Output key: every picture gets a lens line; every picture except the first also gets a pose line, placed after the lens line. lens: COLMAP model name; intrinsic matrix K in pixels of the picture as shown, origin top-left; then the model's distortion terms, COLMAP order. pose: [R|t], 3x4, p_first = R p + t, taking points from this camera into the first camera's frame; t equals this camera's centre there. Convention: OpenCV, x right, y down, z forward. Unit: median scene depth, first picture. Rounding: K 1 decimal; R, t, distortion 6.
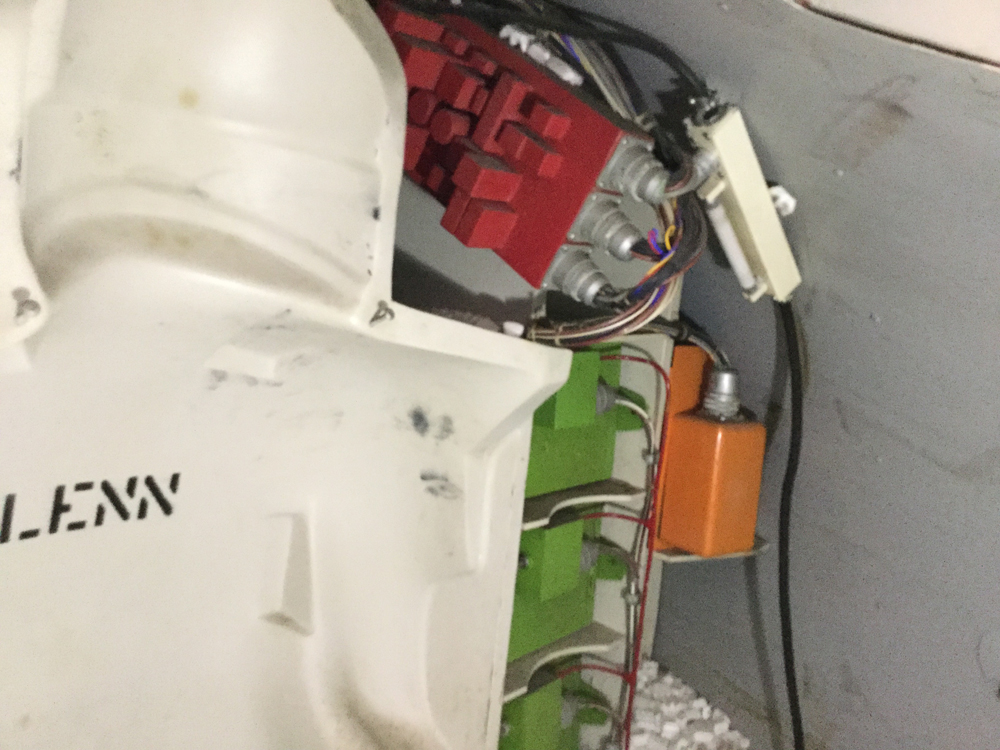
lens RADIAL K [[907.0, 0, 506.3], [0, 907.0, 375.9], [0, 0, 1]] dist [0.111939, -0.224201]
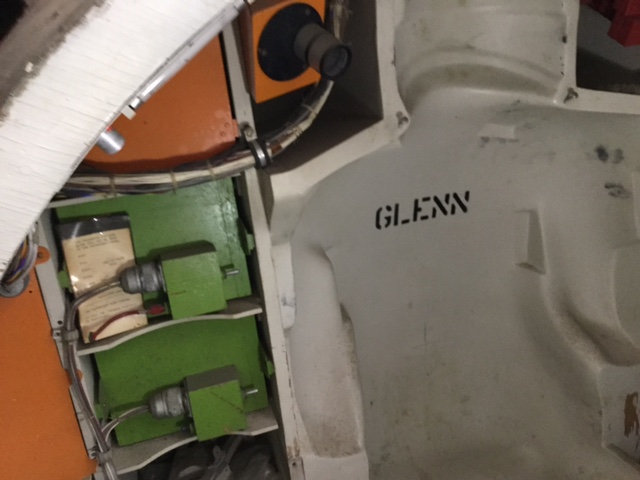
lens RADIAL K [[580.5, 0, 324.0], [0, 580.5, 240.6], [0, 0, 1]] dist [0.111939, -0.224201]
pose [[0.832221, -0.011246, -0.554330, 0.089452], [0.104800, 0.984962, 0.137354, 0.003646], [0.544449, -0.172403, 0.820885, -0.249084]]
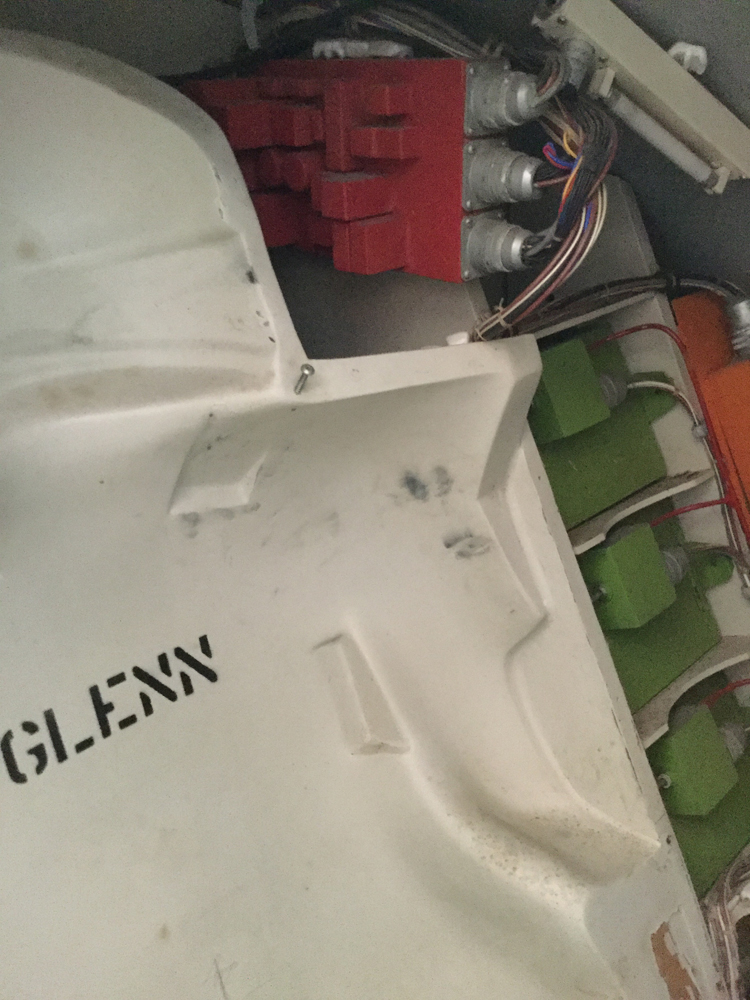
lens RADIAL K [[907.0, 0, 375.0], [0, 907.0, 500.0], [0, 0, 1]] dist [0.111939, -0.224201]
pose [[0.886234, -0.411733, -0.212287, 0.060066], [0.402912, 0.911251, -0.085343, 0.133551], [0.228585, -0.009899, 0.973474, 0.122209]]
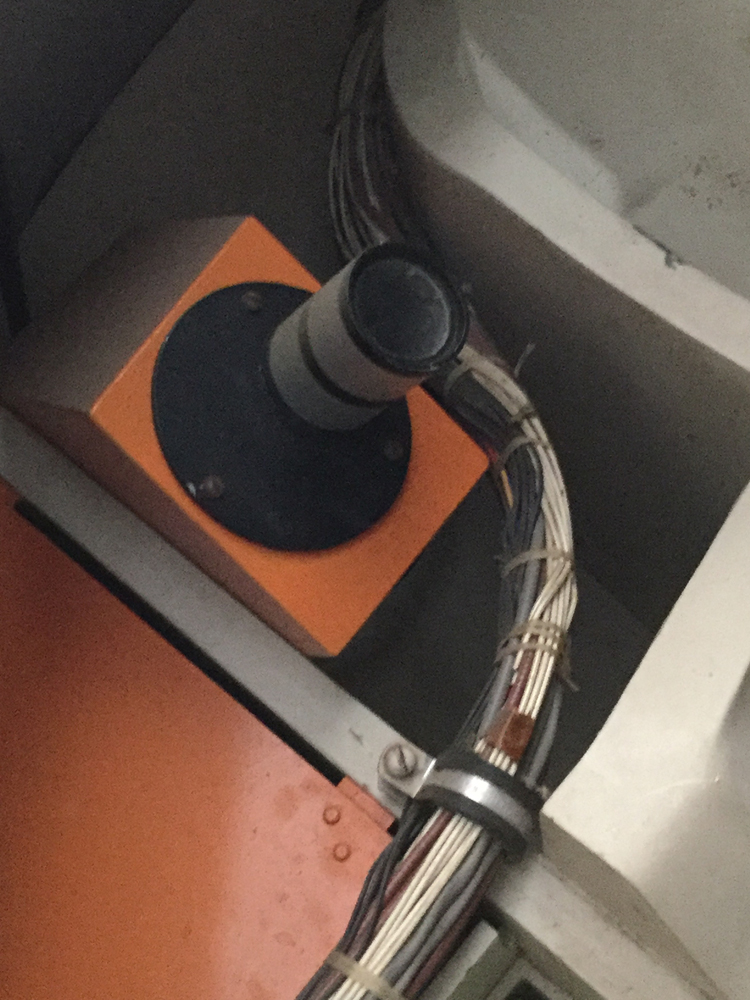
lens RADIAL K [[1803.4, 0, 375.0], [0, 1803.4, 500.0], [0, 0, 1]] dist [0.091888, -0.014913]
pose [[0.276639, -0.825818, -0.491422, -0.067527], [0.669216, 0.532551, -0.518208, 0.241665], [0.689653, -0.185511, 0.699975, -0.034049]]
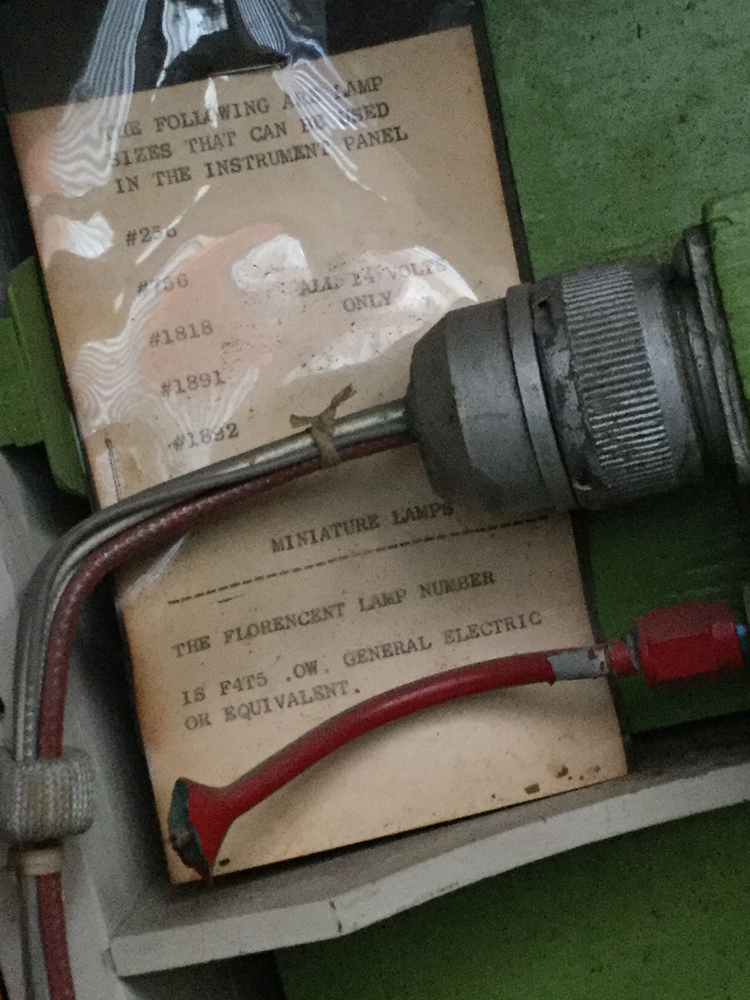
lens RADIAL K [[1803.4, 0, 375.0], [0, 1803.4, 500.0], [0, 0, 1]] dist [0.091888, -0.014913]
pose [[0.486682, -0.124415, -0.864675, -0.366494], [0.156856, 0.986165, -0.053609, 0.193446], [0.859382, -0.109539, 0.499464, 0.123154]]
